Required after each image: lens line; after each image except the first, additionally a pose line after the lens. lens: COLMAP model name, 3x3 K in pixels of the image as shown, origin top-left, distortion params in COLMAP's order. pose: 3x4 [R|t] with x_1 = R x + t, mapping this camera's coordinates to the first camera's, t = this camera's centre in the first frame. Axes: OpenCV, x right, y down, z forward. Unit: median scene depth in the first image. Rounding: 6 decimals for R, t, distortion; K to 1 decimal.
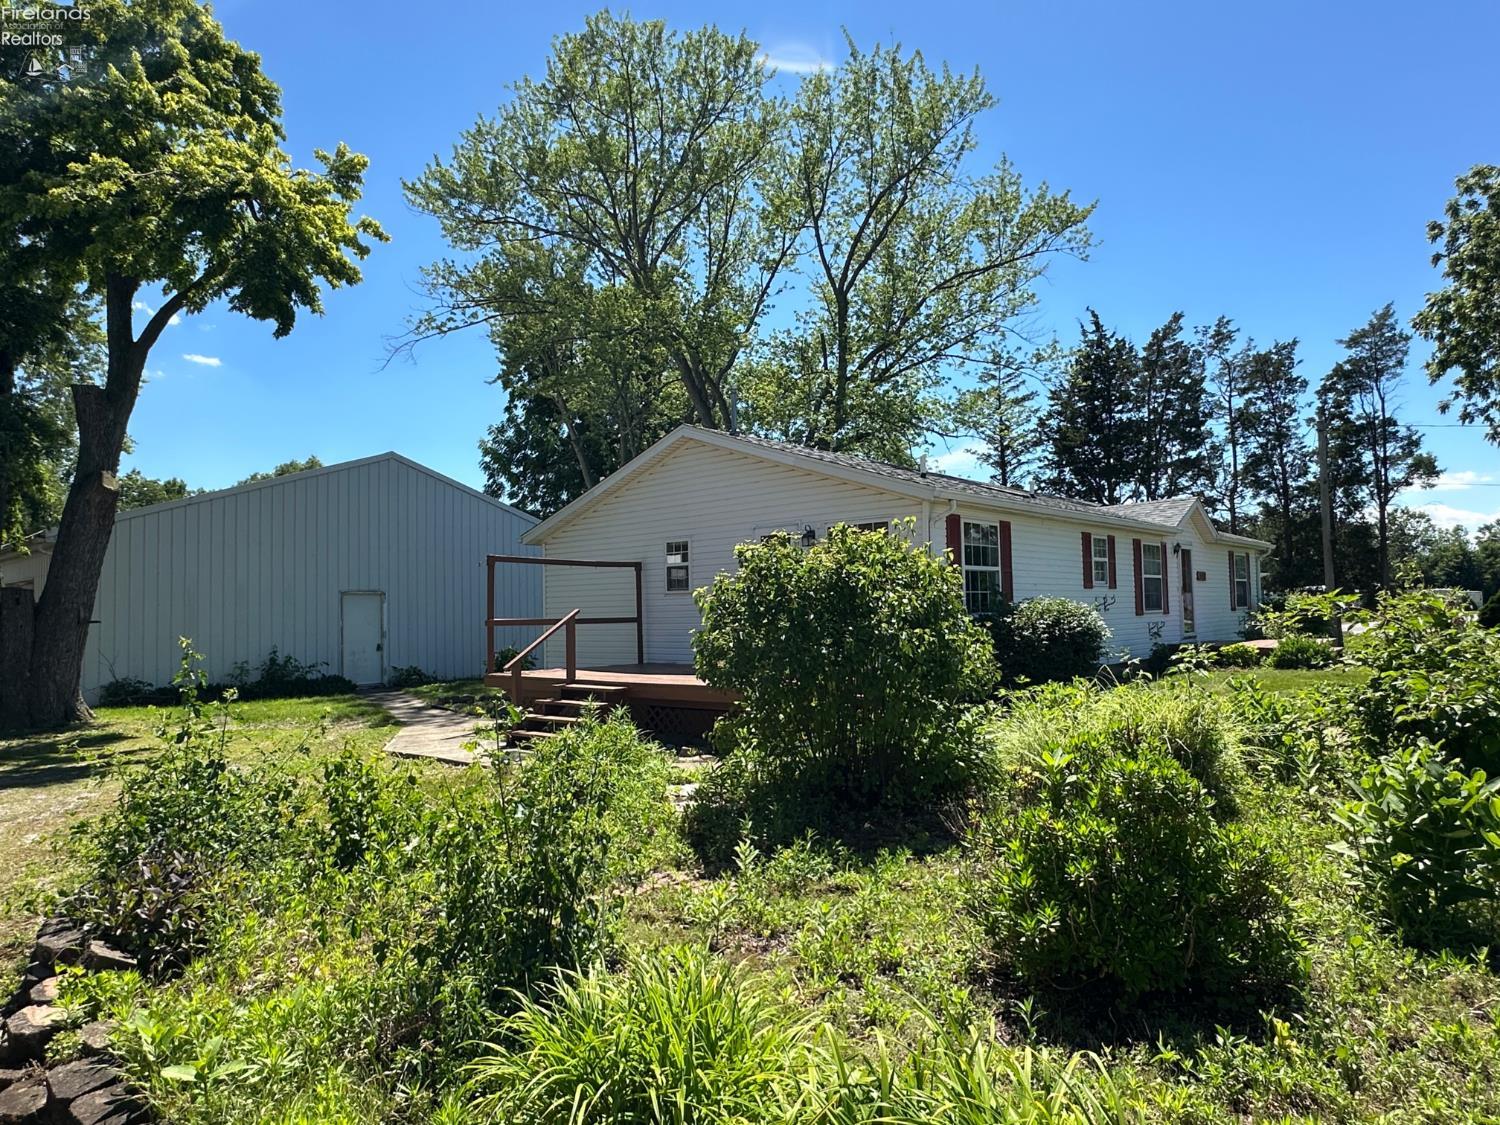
lens RADIAL K [[915.7, 0, 741.3], [0, 915.7, 566.0], [0, 0, 1]] dist [-0.006678, 0.001212]
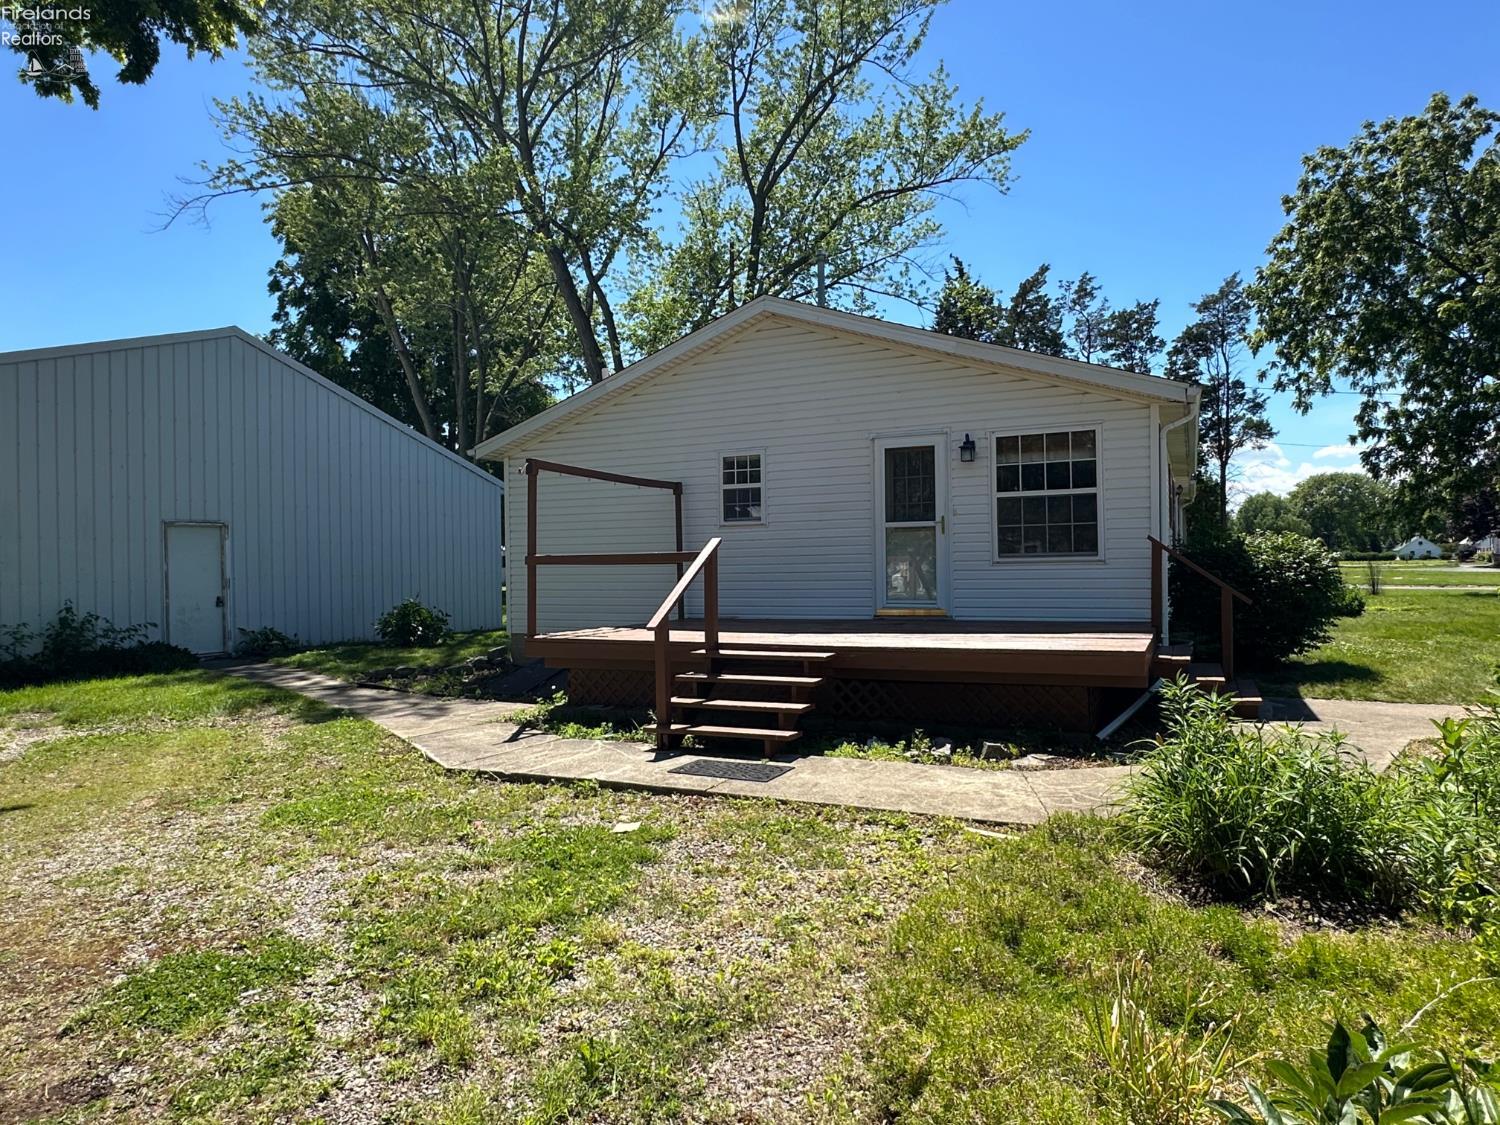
lens RADIAL K [[915.7, 0, 751.1], [0, 915.7, 557.2], [0, 0, 1]] dist [-0.006678, 0.001212]
pose [[0.959364, 0.006608, 0.282094, -0.122447], [-0.017726, 0.999163, 0.036877, 0.012777], [-0.281614, -0.040379, 0.958678, 0.125806]]
